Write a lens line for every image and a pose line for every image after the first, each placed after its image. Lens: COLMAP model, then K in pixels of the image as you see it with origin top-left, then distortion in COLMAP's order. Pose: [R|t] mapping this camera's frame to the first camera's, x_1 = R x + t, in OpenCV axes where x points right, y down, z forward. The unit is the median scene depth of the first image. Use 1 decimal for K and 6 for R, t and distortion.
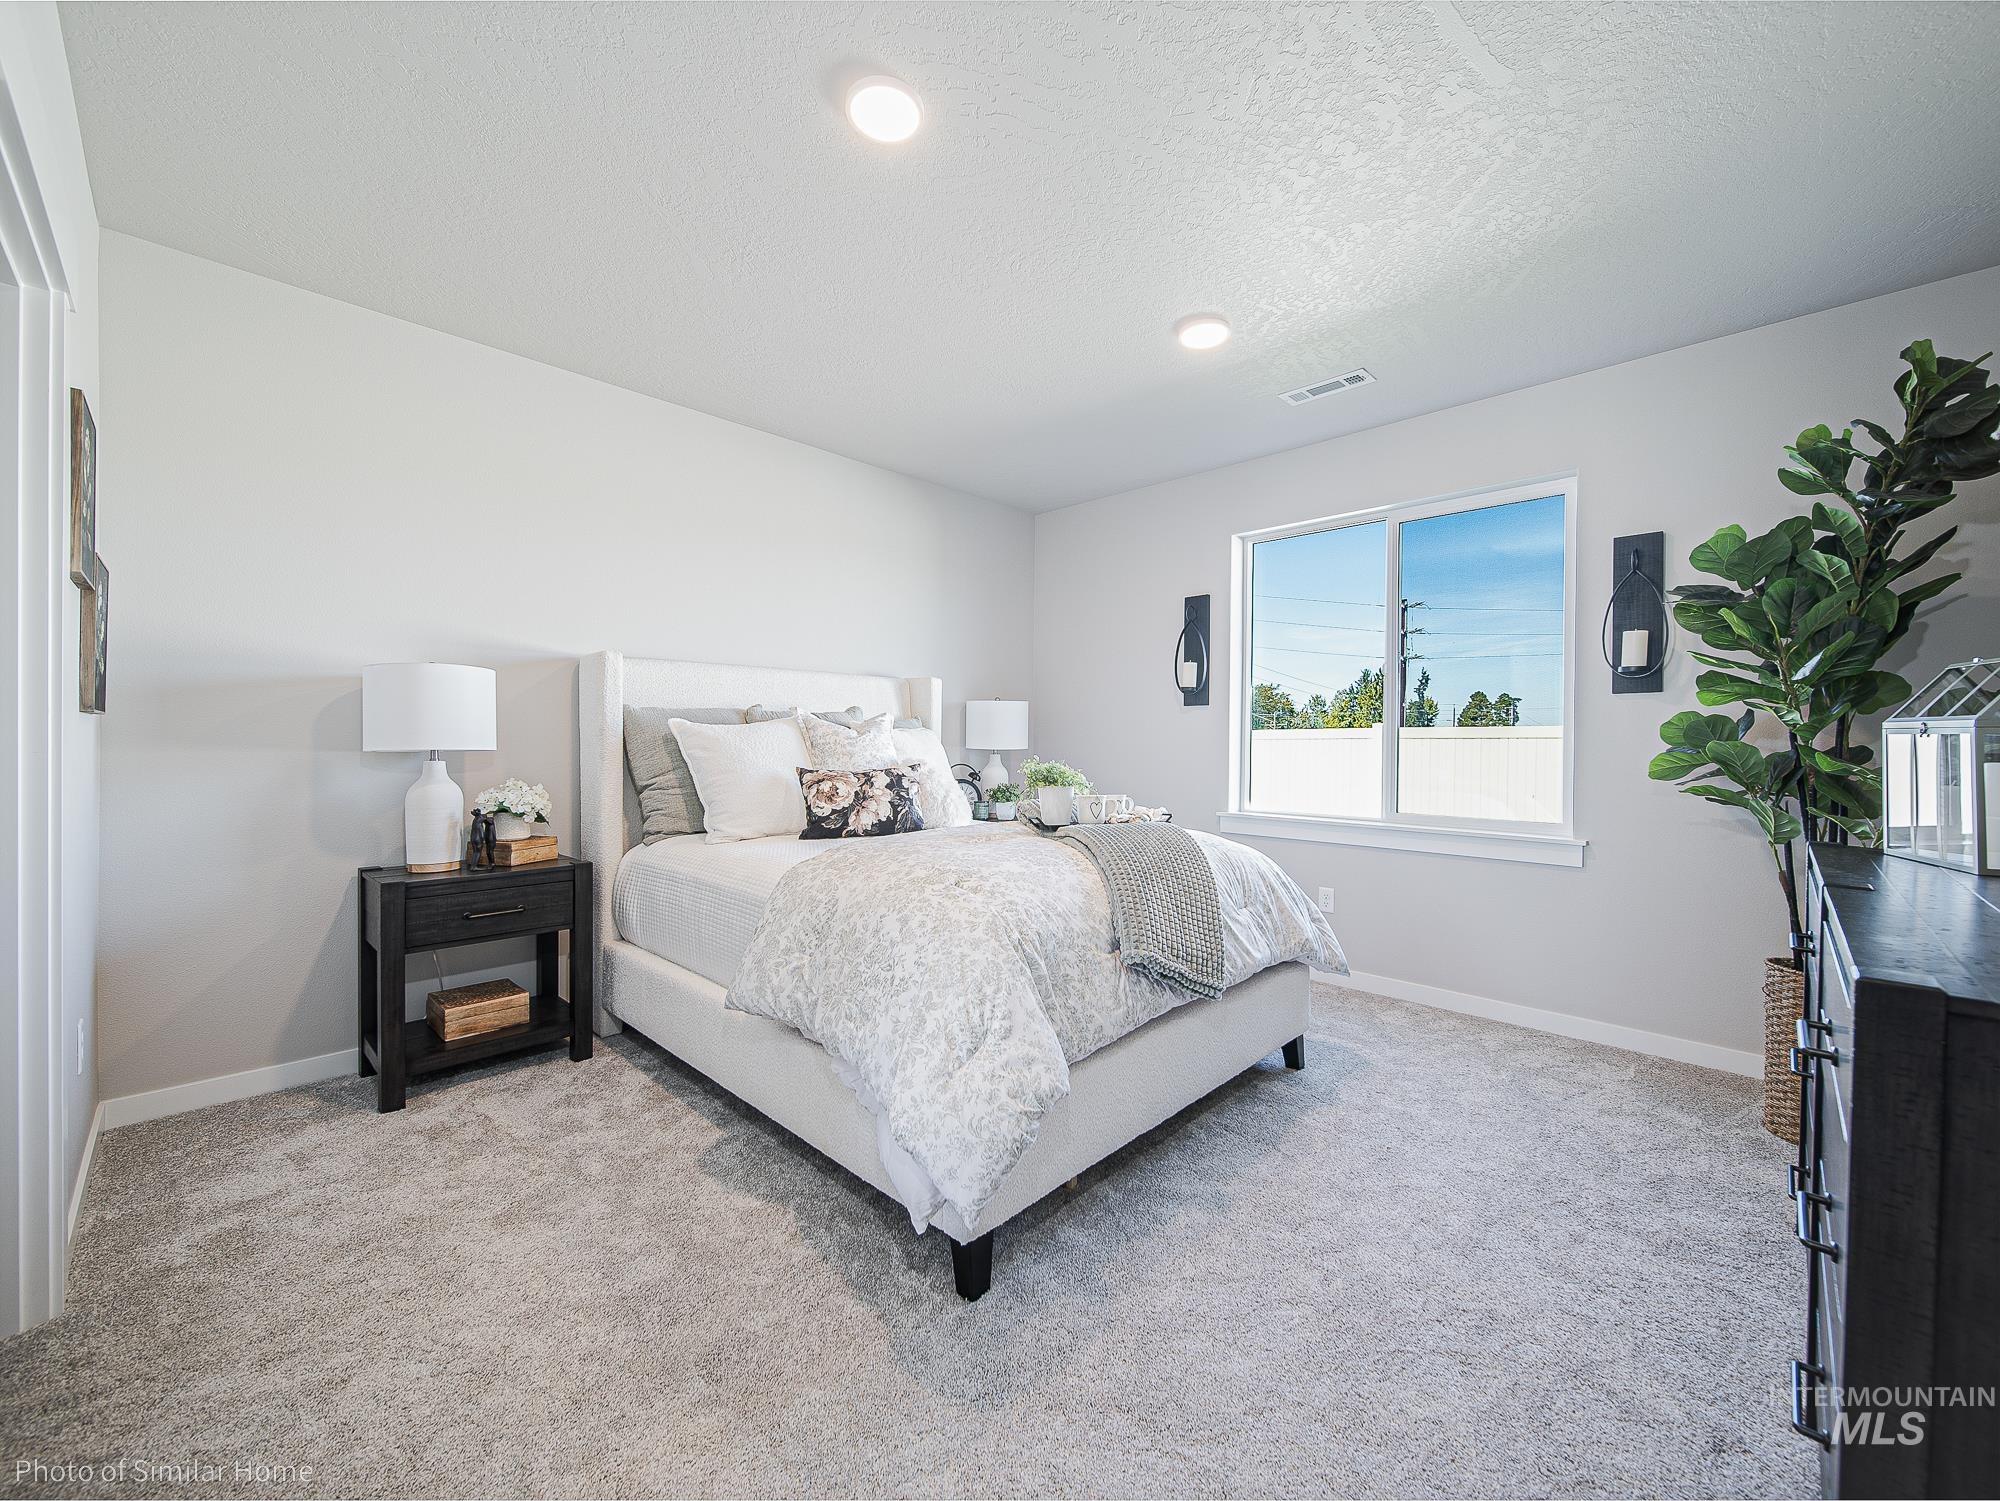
lens RADIAL K [[791.2, 0, 996.2], [0, 791.2, 748.7], [0, 0, 1]] dist [-0.000686, -0.000473]
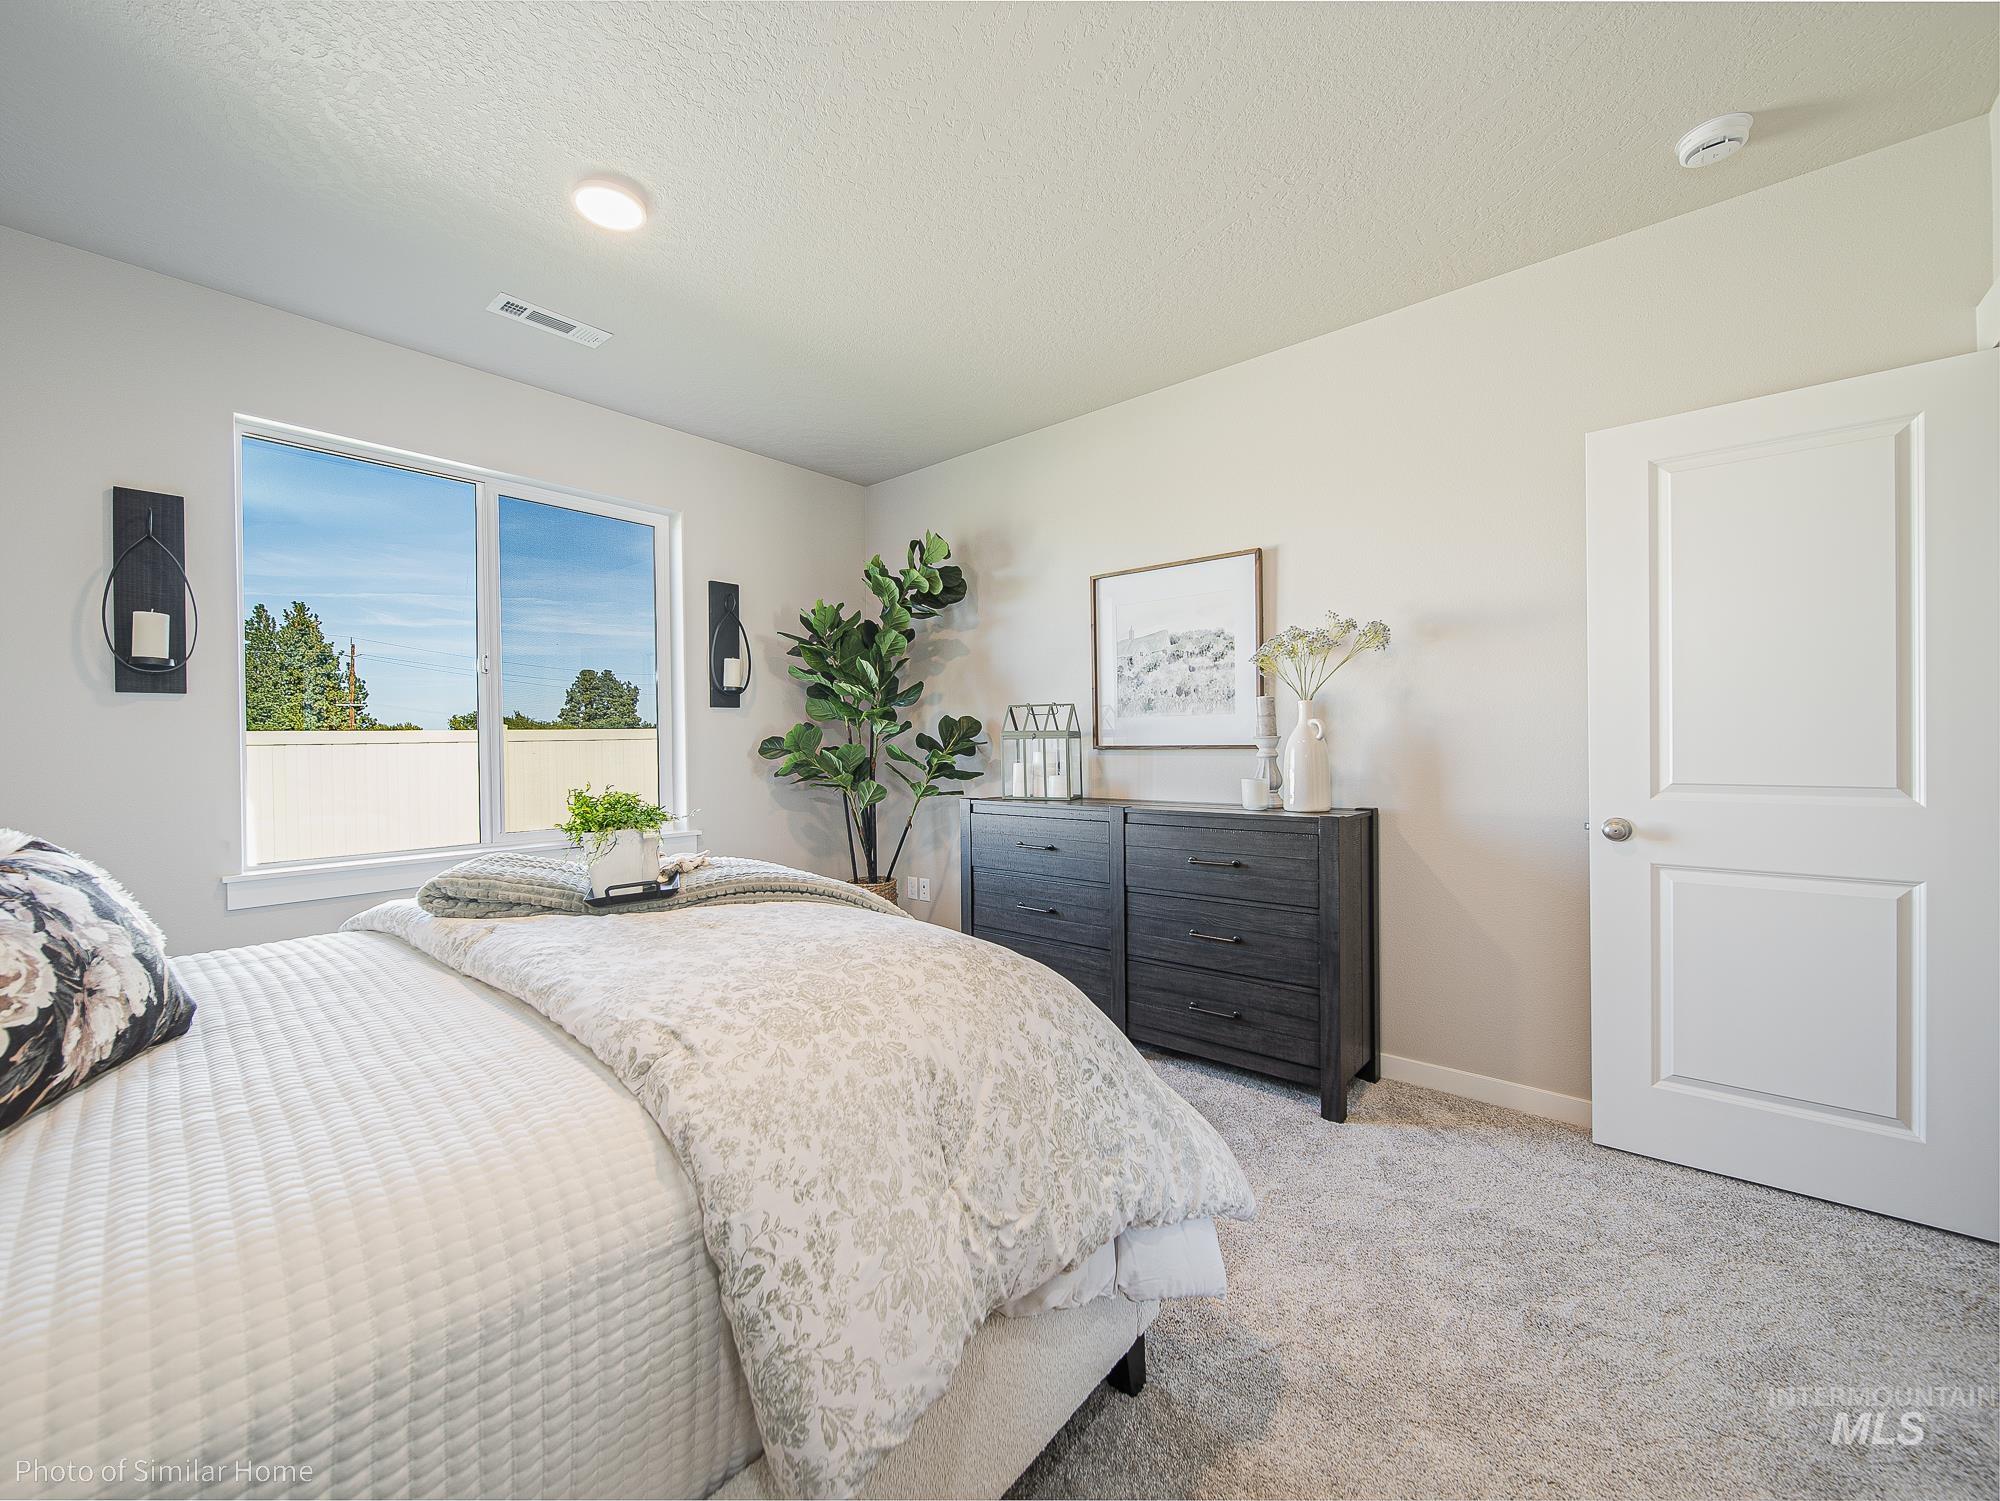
lens RADIAL K [[791.2, 0, 996.2], [0, 791.2, 748.7], [0, 0, 1]] dist [-0.000686, -0.000473]
pose [[-0.082772, -0.015582, 0.996447, -0.492665], [0.019973, 0.999651, 0.017292, -0.016993], [-0.996368, 0.021334, -0.082432, 0.672301]]
